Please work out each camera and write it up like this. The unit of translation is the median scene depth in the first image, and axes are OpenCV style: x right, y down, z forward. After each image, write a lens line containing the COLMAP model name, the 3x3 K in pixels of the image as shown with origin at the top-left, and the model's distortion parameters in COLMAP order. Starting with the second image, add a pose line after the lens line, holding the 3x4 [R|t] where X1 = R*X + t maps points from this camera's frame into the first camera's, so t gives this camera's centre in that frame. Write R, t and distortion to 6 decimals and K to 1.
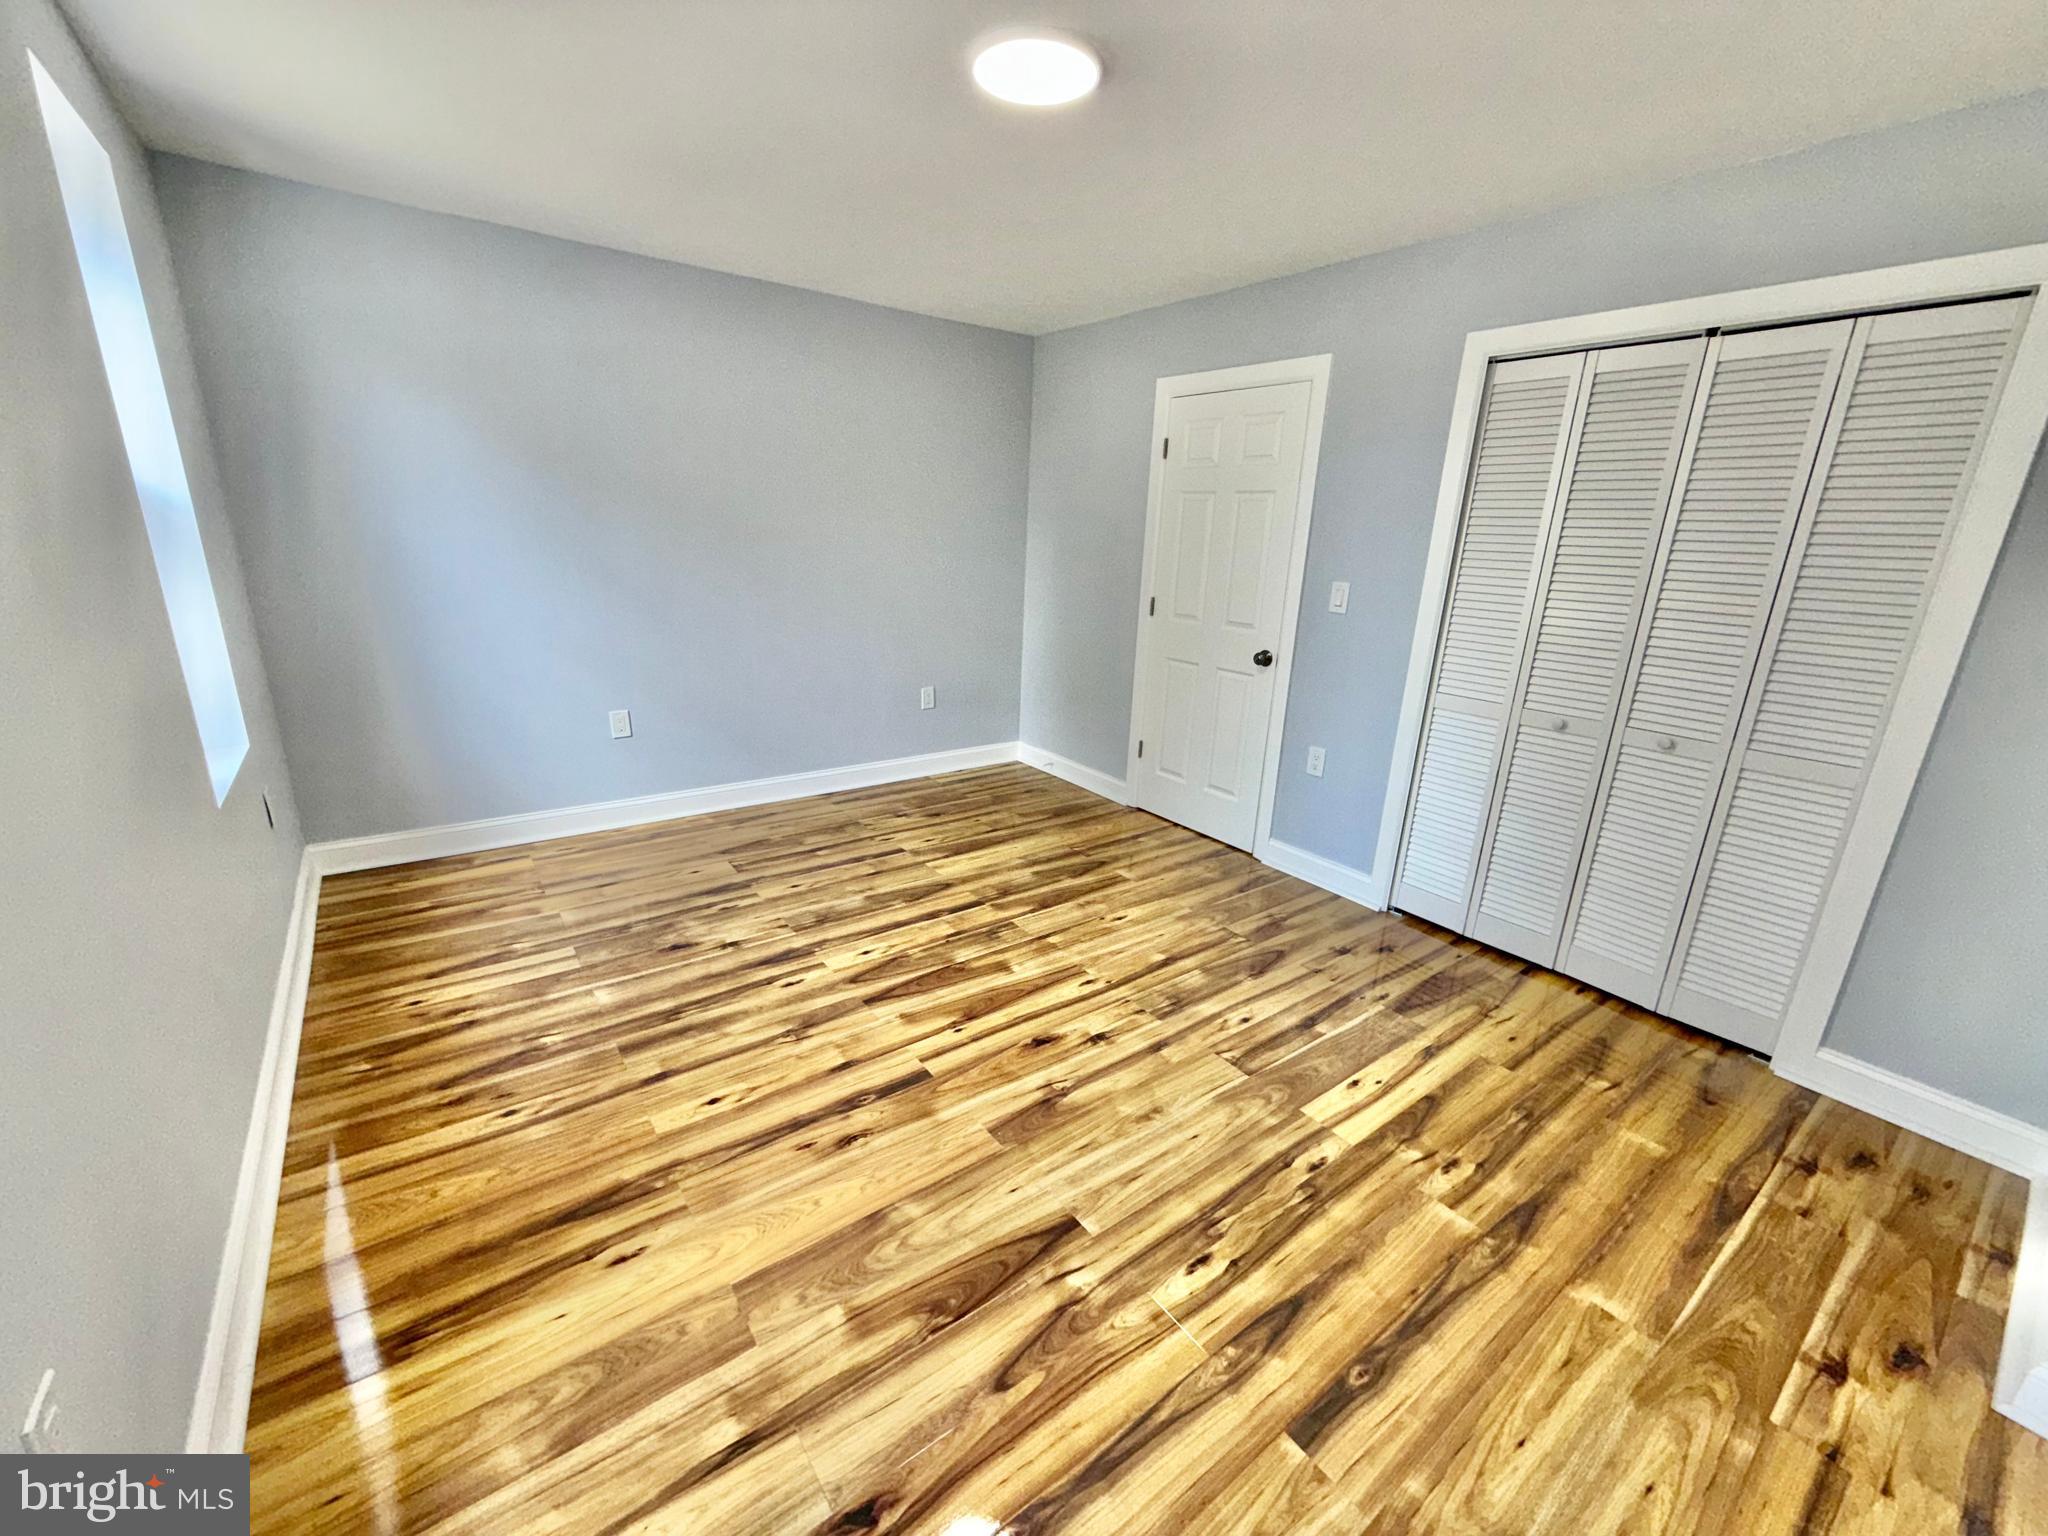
lens RADIAL K [[818.6, 0, 1016.6], [0, 818.6, 773.1], [0, 0, 1]] dist [0.000750, -0.000115]
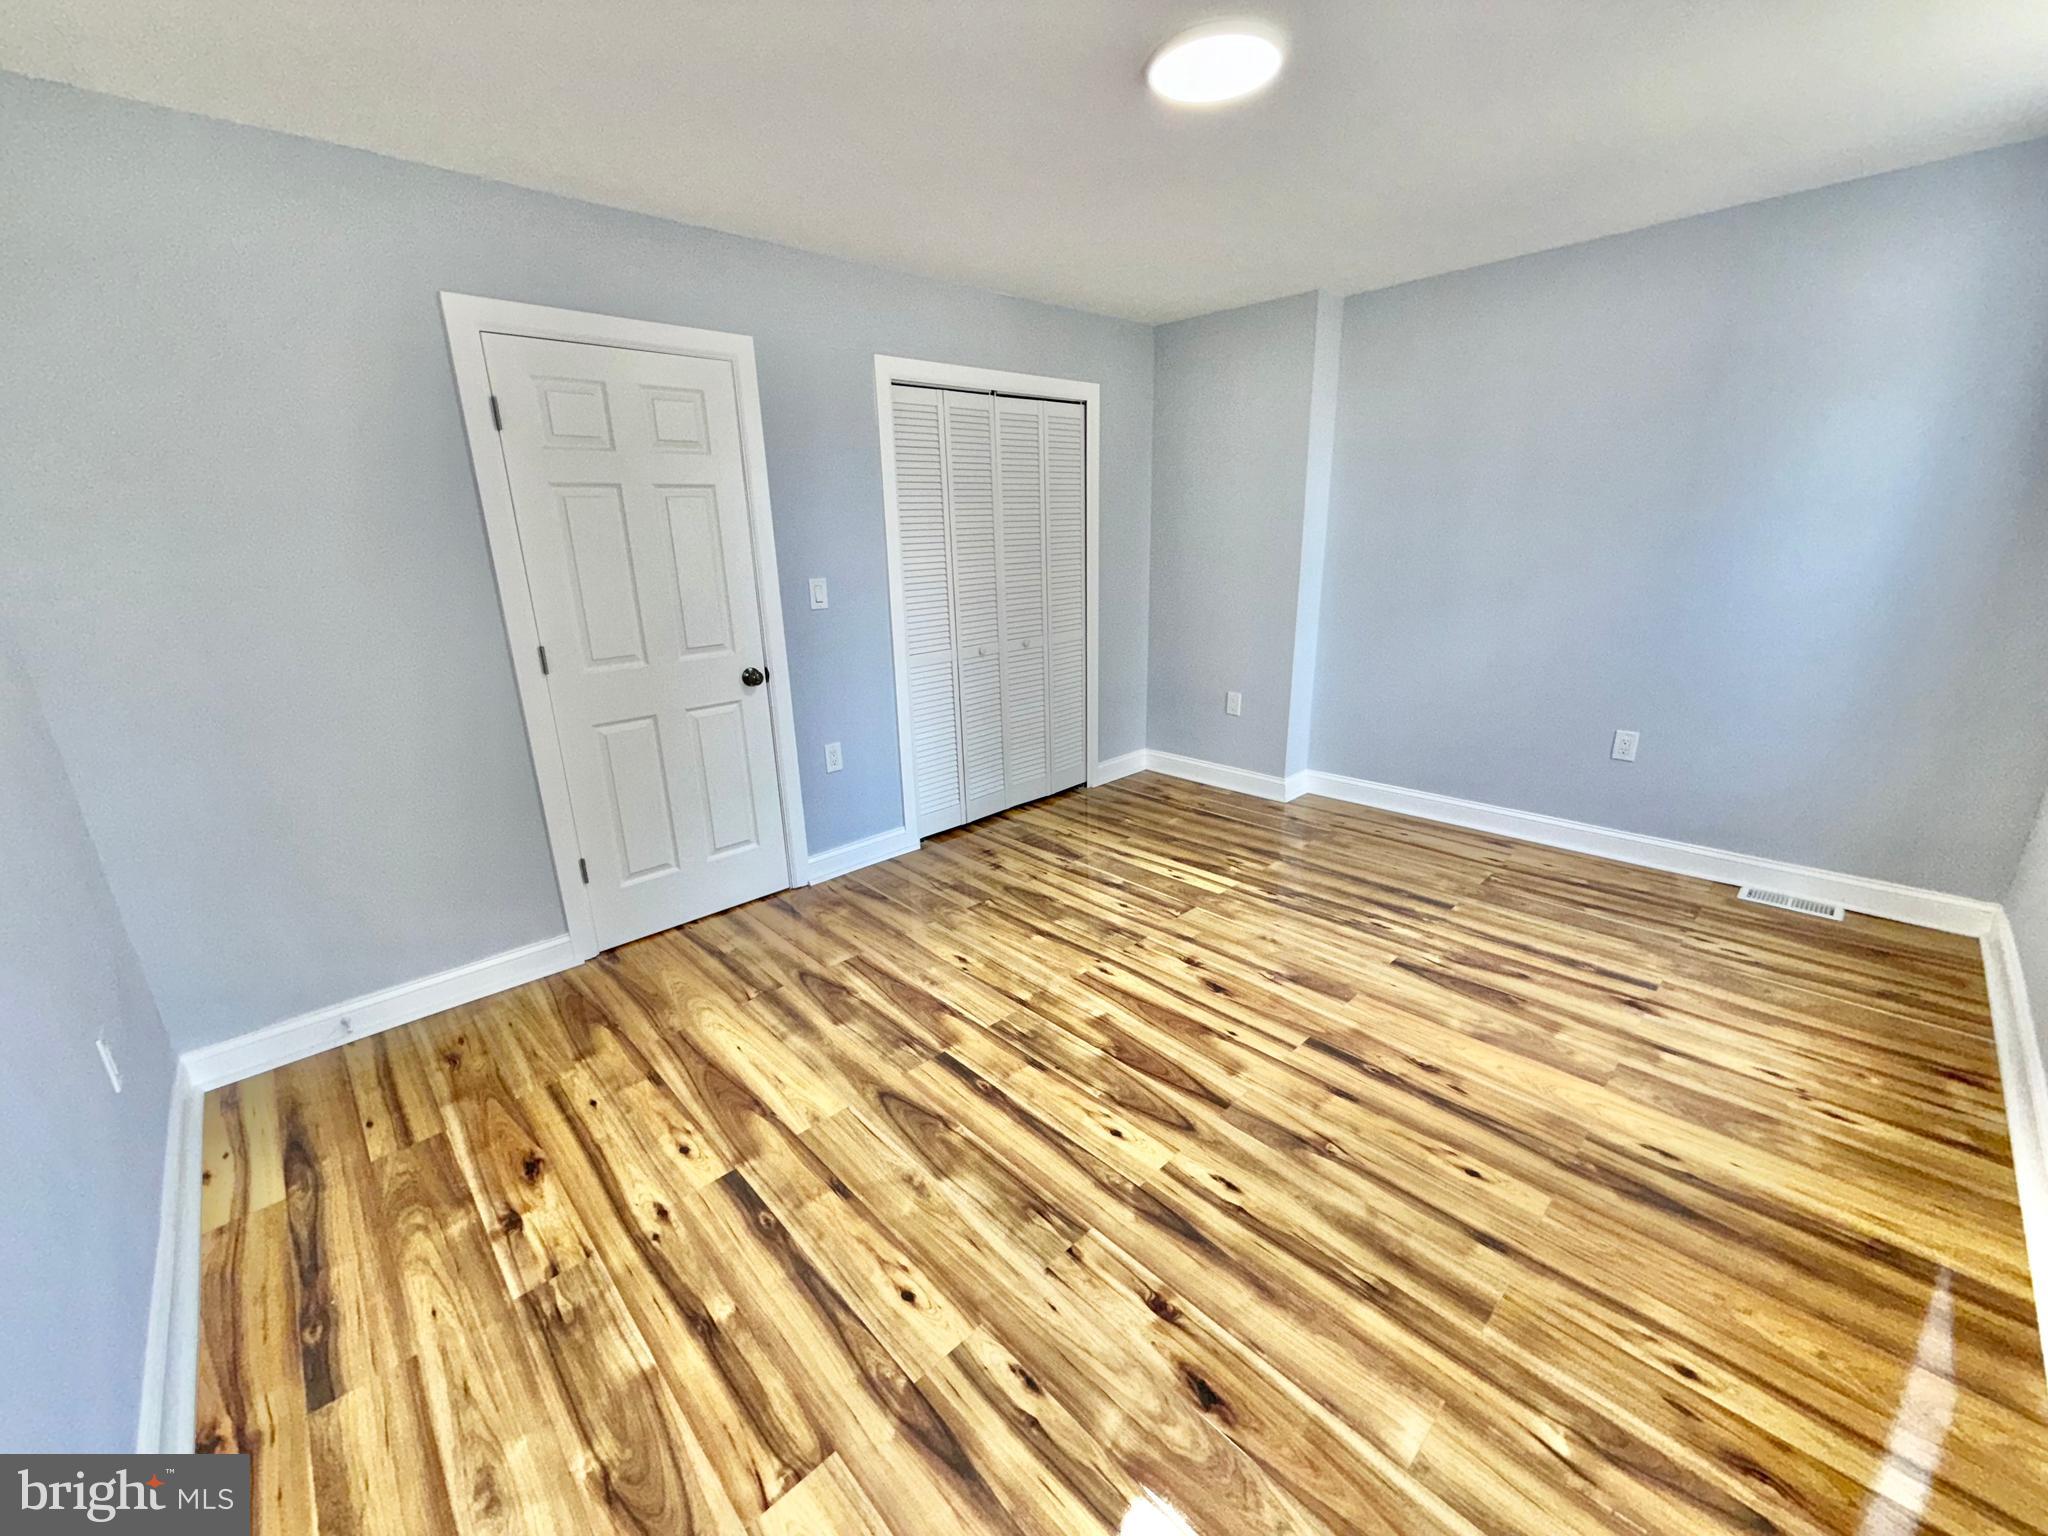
lens RADIAL K [[818.6, 0, 1020.6], [0, 818.6, 772.6], [0, 0, 1]] dist [0.000750, -0.000115]
pose [[-0.124777, -0.322748, 0.938224, -0.978572], [0.309199, 0.885876, 0.345862, -0.439702], [-0.942776, 0.333254, -0.010744, 1.289448]]
